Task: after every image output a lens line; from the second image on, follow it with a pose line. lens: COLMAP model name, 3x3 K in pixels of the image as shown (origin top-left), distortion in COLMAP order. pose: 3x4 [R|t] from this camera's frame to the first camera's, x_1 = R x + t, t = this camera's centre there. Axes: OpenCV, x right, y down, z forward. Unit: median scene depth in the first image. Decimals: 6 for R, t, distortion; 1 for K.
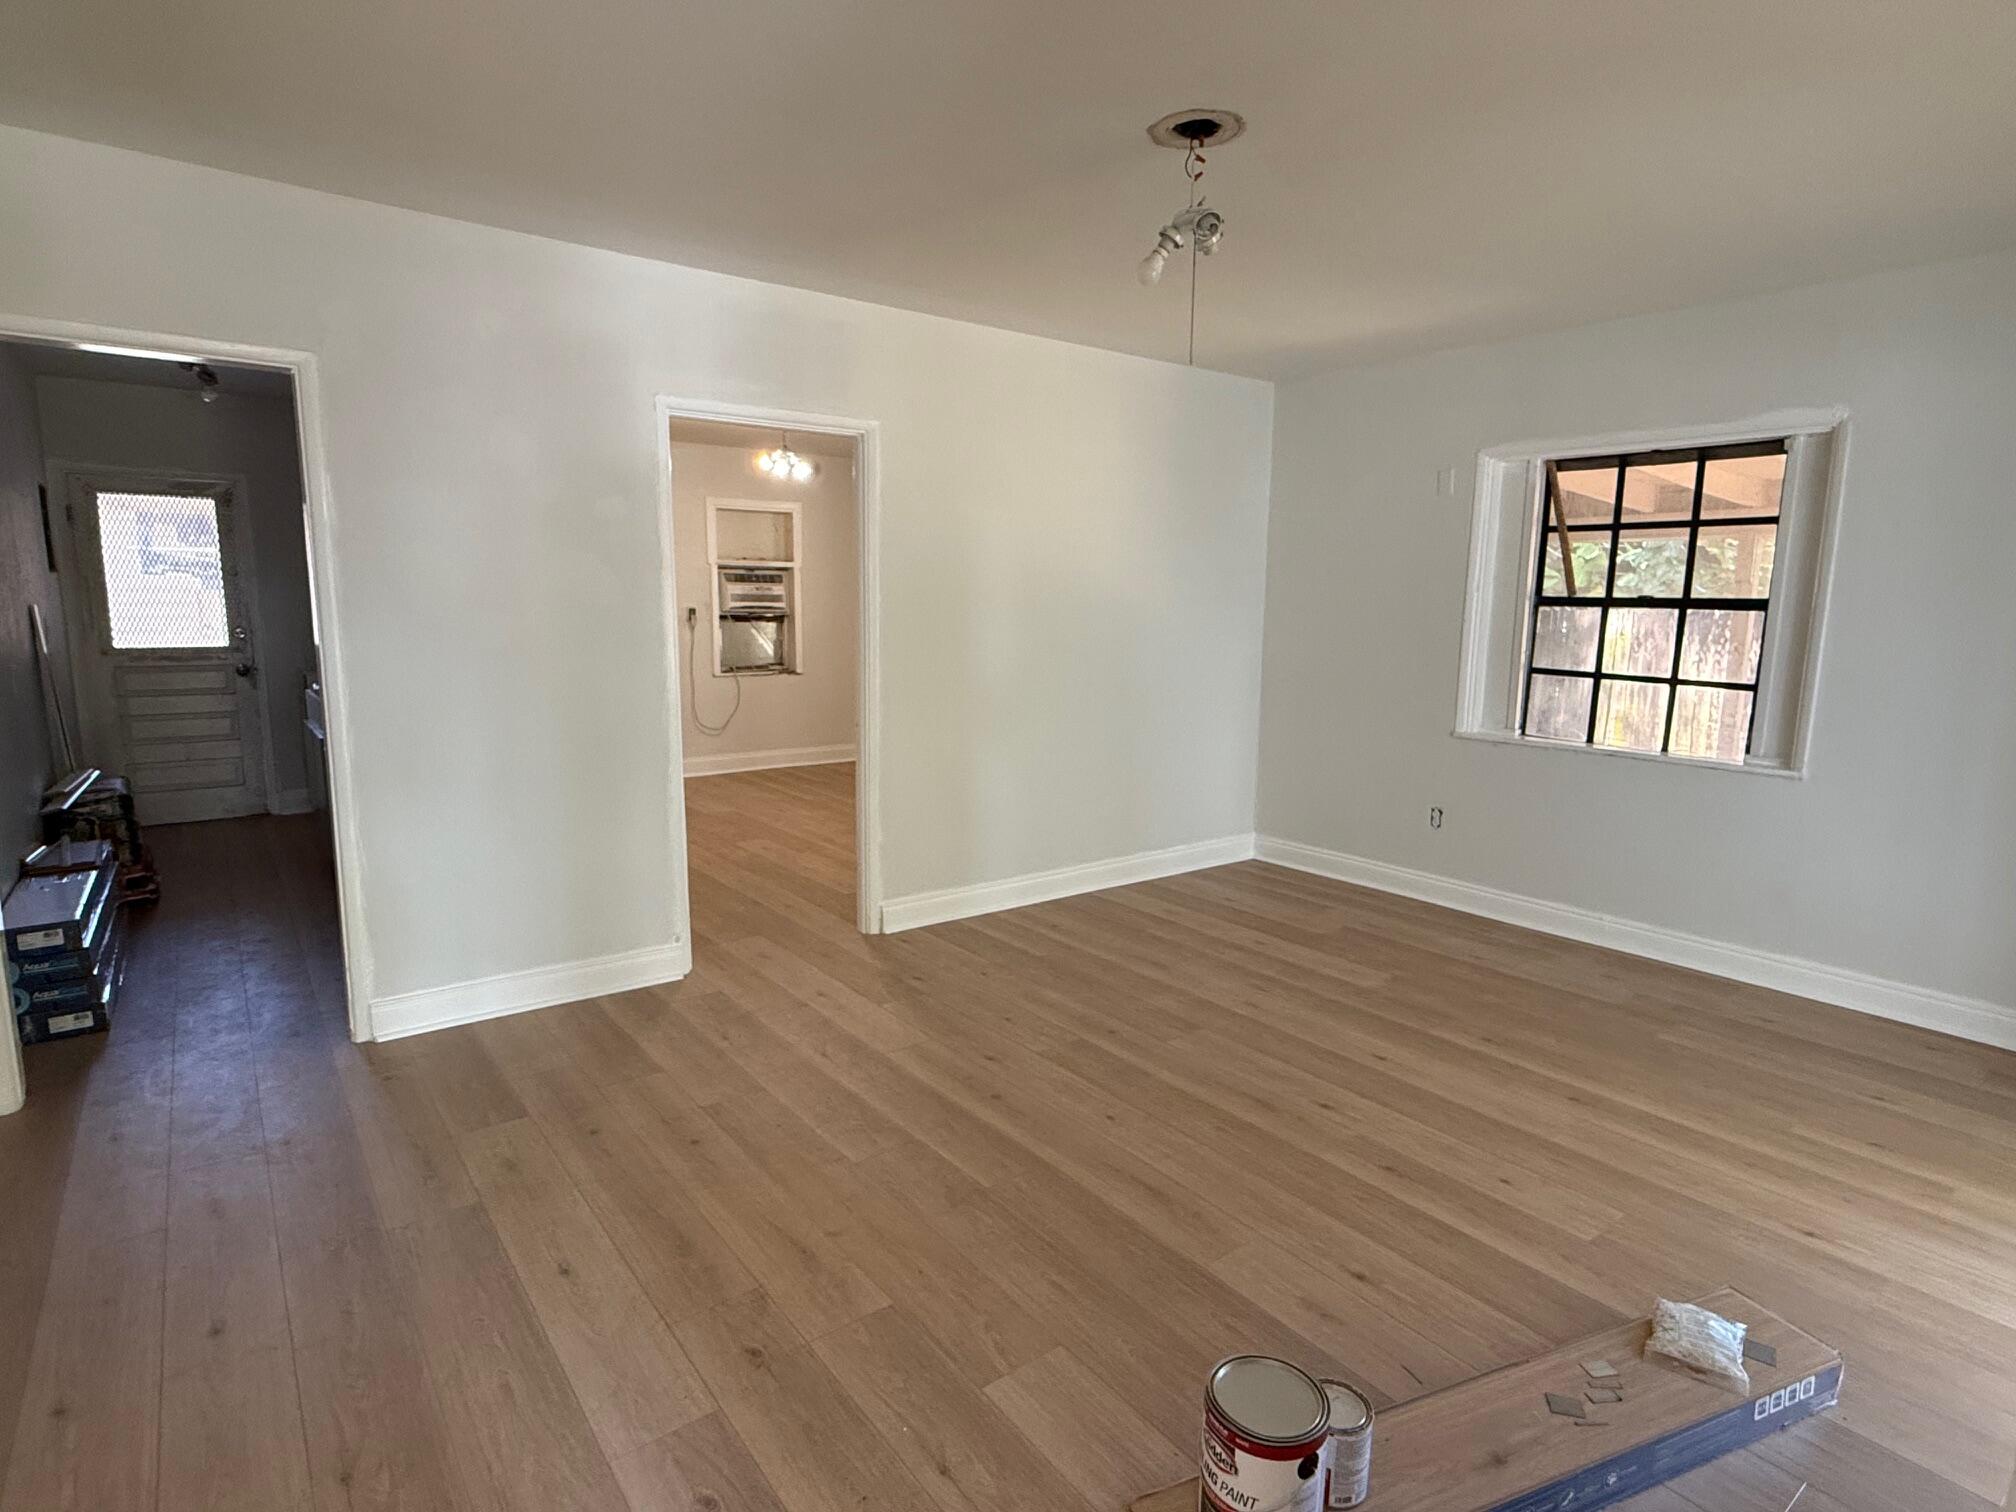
lens RADIAL K [[1054.2, 0, 1003.9], [0, 1054.2, 757.0], [0, 0, 1]] dist [0.004516, -0.000274]
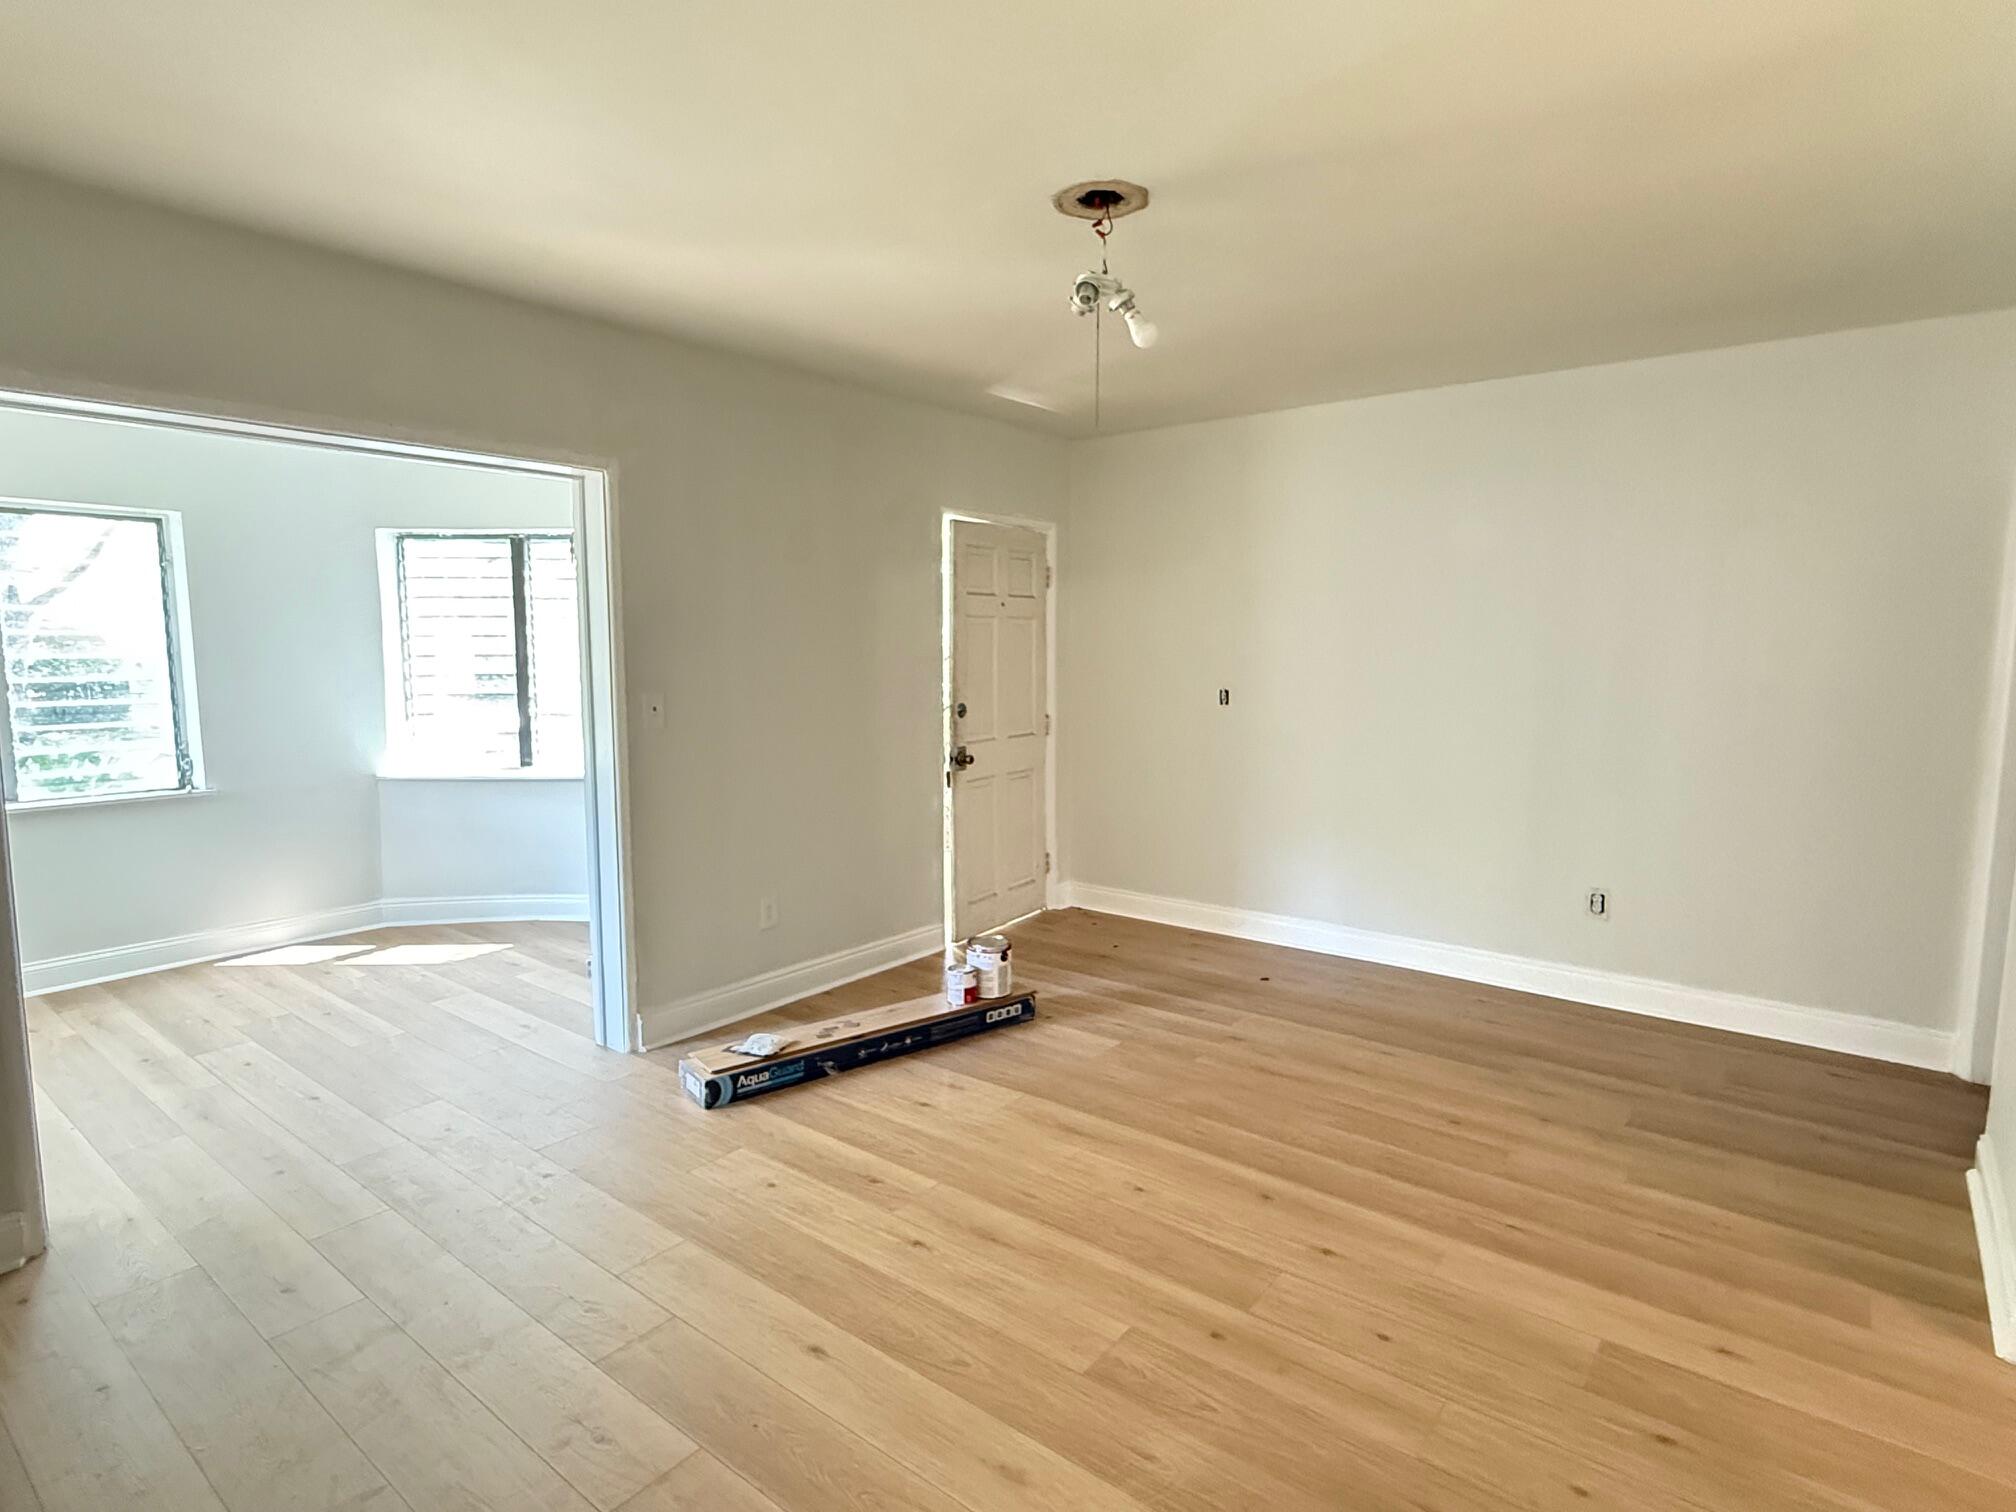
lens RADIAL K [[1054.2, 0, 994.5], [0, 1054.2, 756.5], [0, 0, 1]] dist [0.004516, -0.000274]
pose [[-0.969545, 0.016685, -0.244343, 0.390259], [-0.046721, 0.966754, 0.251403, -0.240757], [0.240415, 0.255162, -0.936533, 1.495172]]
